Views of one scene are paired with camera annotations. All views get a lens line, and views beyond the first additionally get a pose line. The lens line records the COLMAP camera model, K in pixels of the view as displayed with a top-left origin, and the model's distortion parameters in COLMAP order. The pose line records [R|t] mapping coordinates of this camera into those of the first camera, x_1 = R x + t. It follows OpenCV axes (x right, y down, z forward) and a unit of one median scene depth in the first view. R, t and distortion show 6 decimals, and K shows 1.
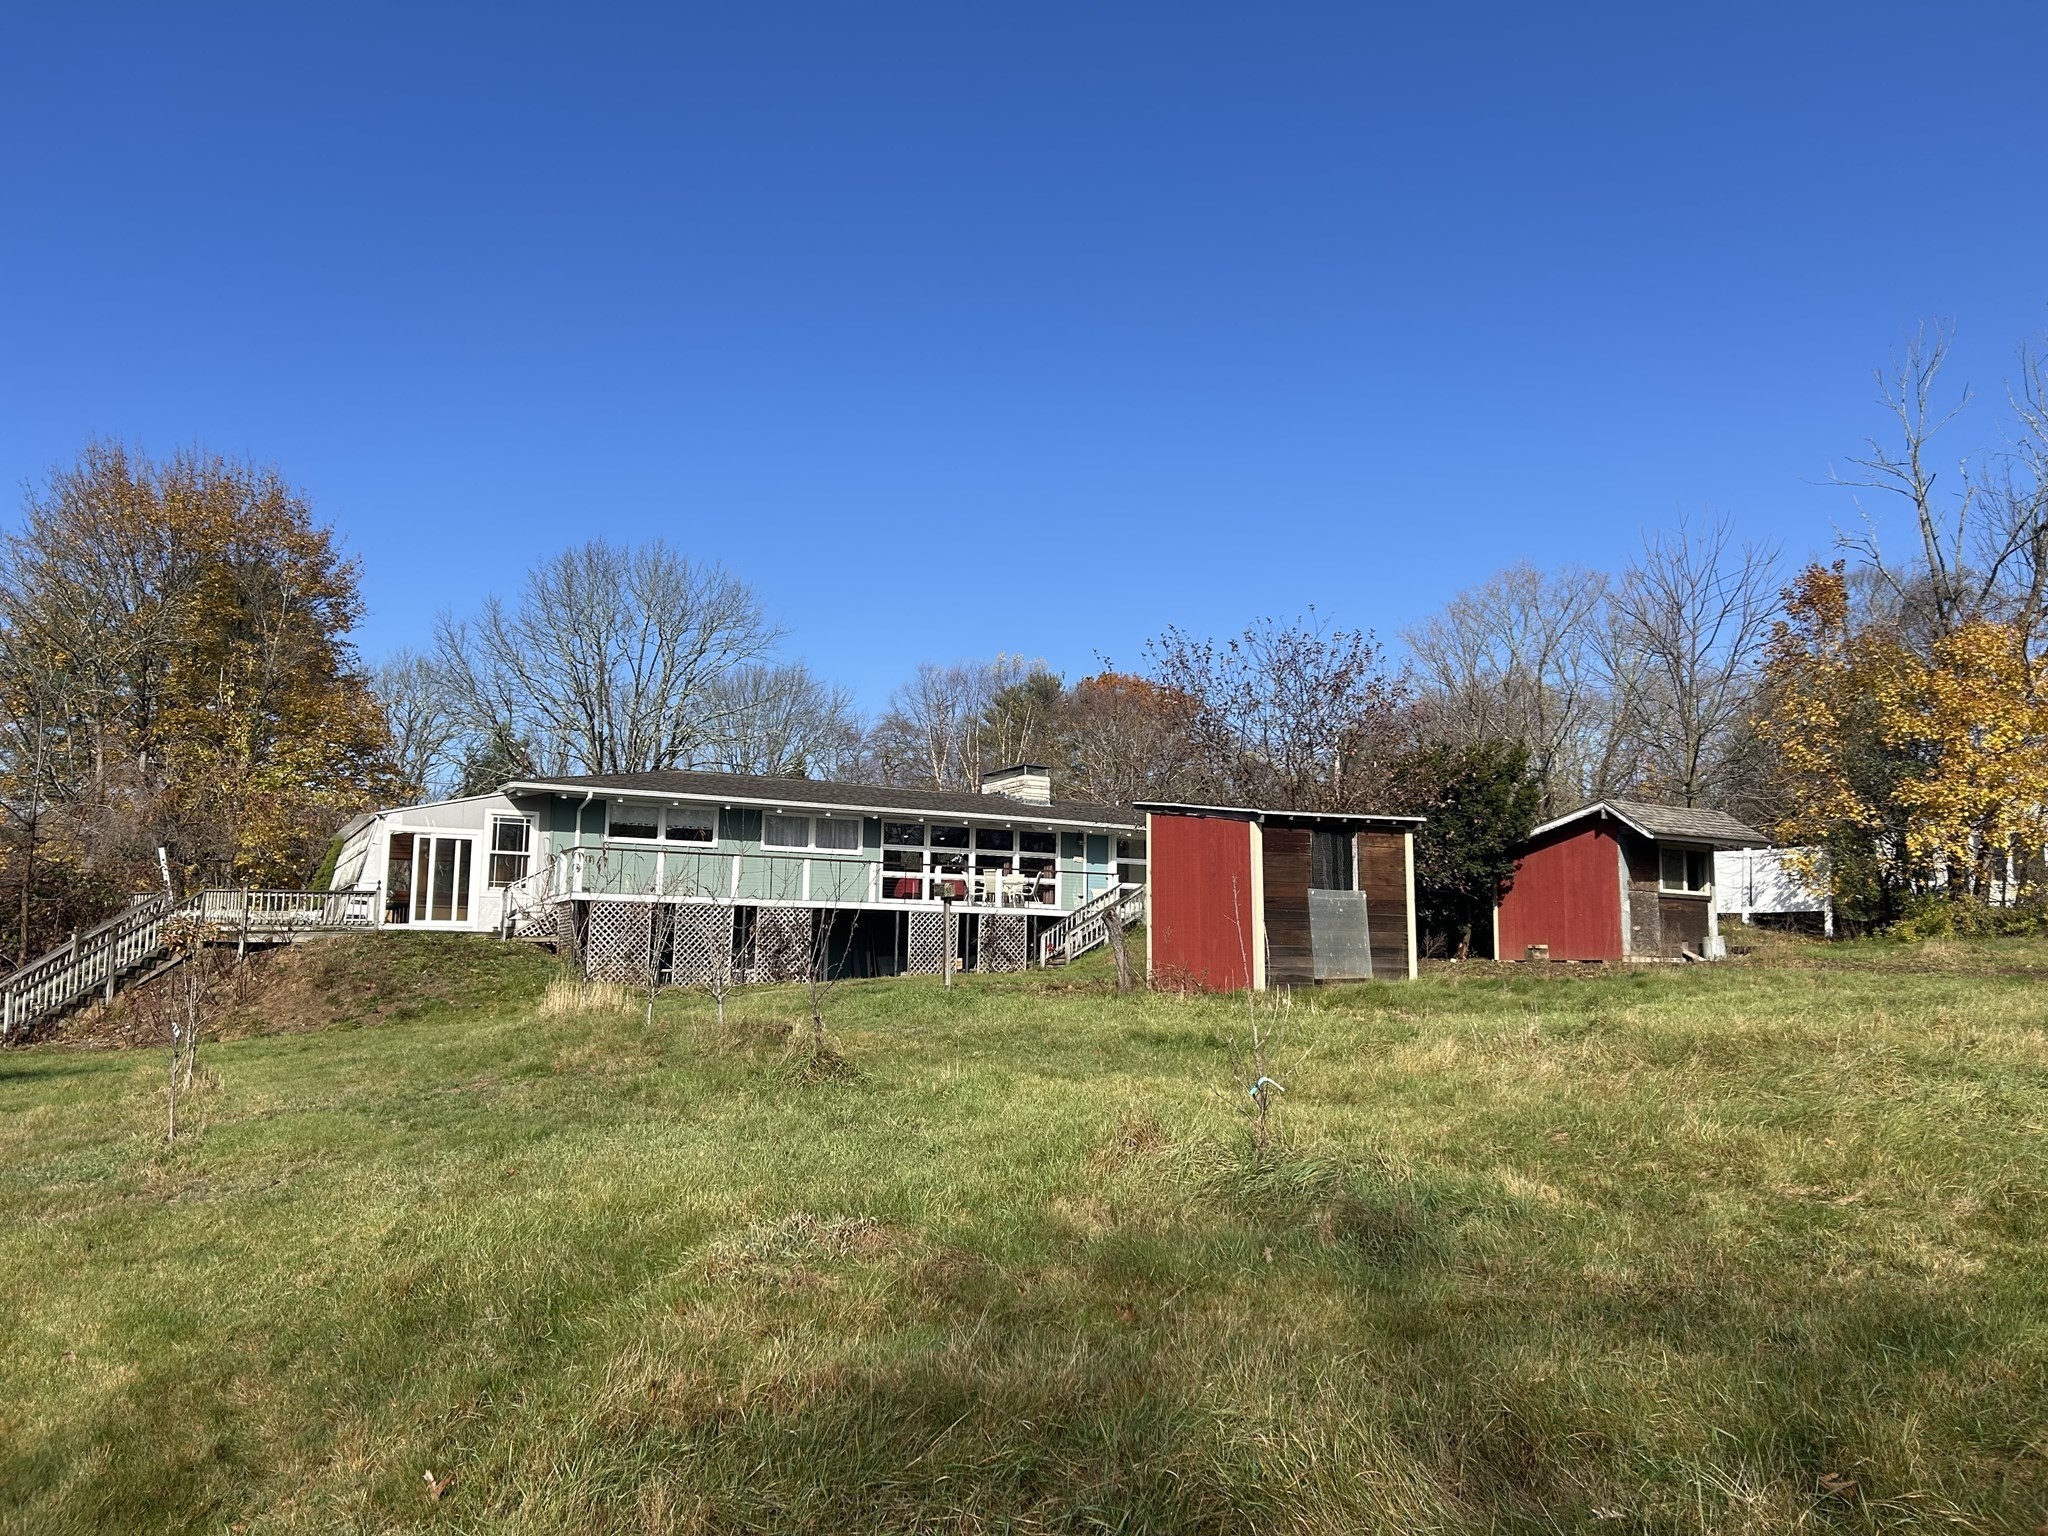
lens RADIAL K [[1537.5, 0, 1030.7], [0, 1537.5, 766.1], [0, 0, 1]] dist [0.025297, -0.022090]
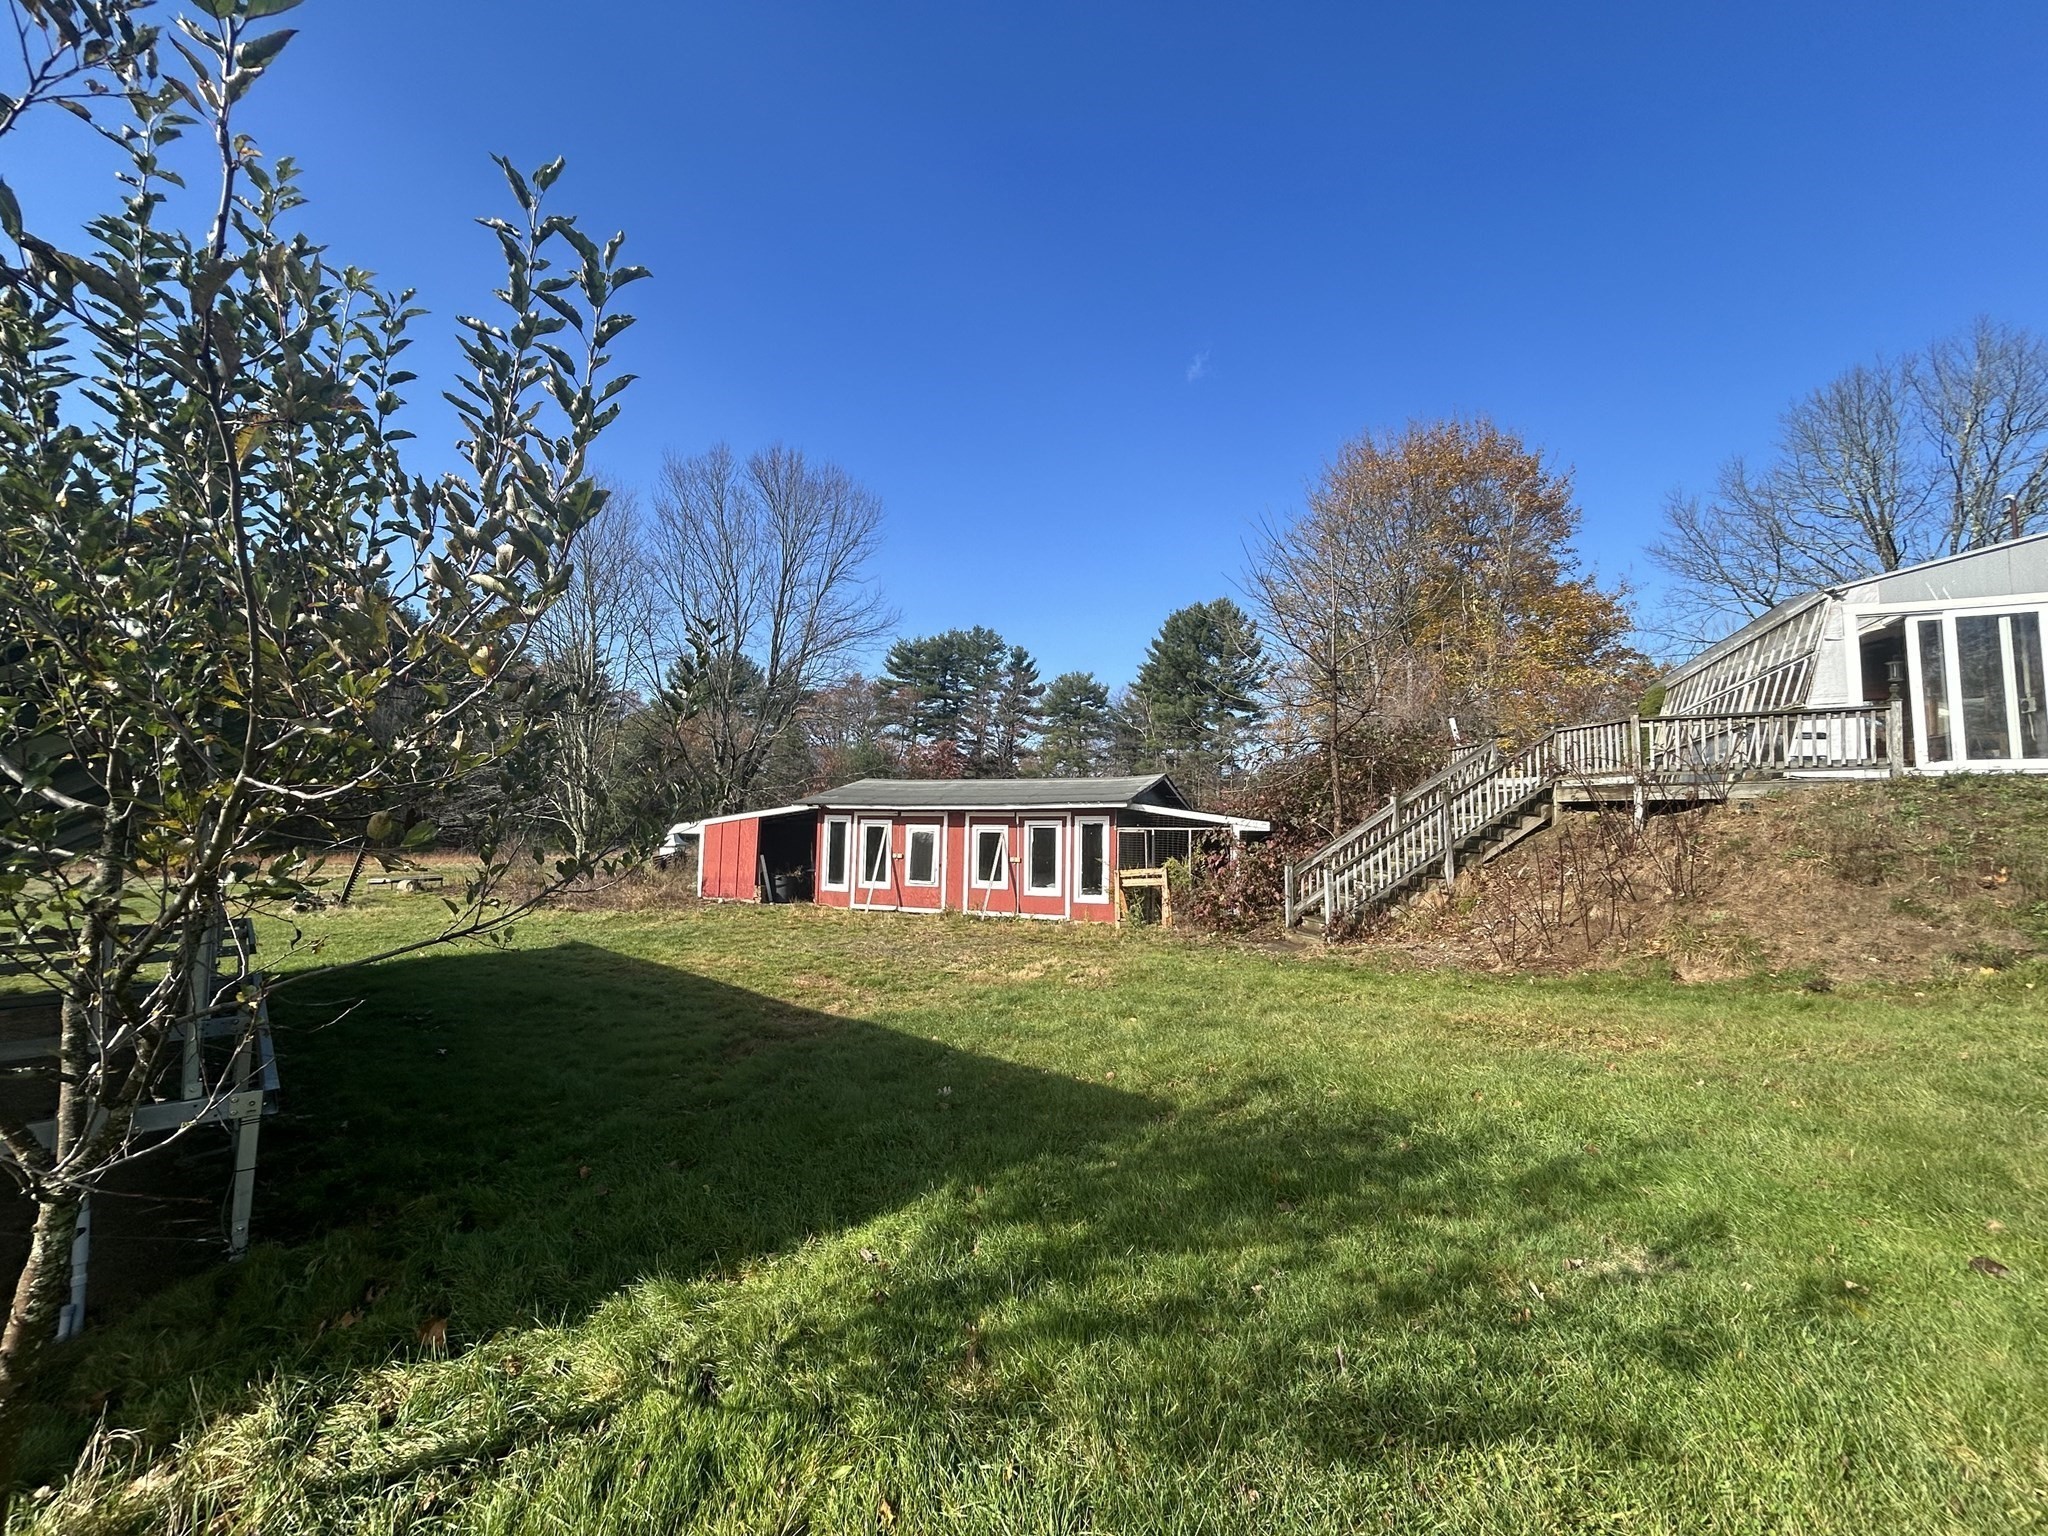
lens RADIAL K [[820.0, 0, 1033.2], [0, 820.0, 763.4], [0, 0, 1]] dist [-0.003888, -0.000349]
pose [[0.599585, -0.067539, -0.797456, -0.388969], [0.096759, 0.995241, -0.011539, 0.078195], [0.794441, -0.070243, 0.603266, 0.595352]]
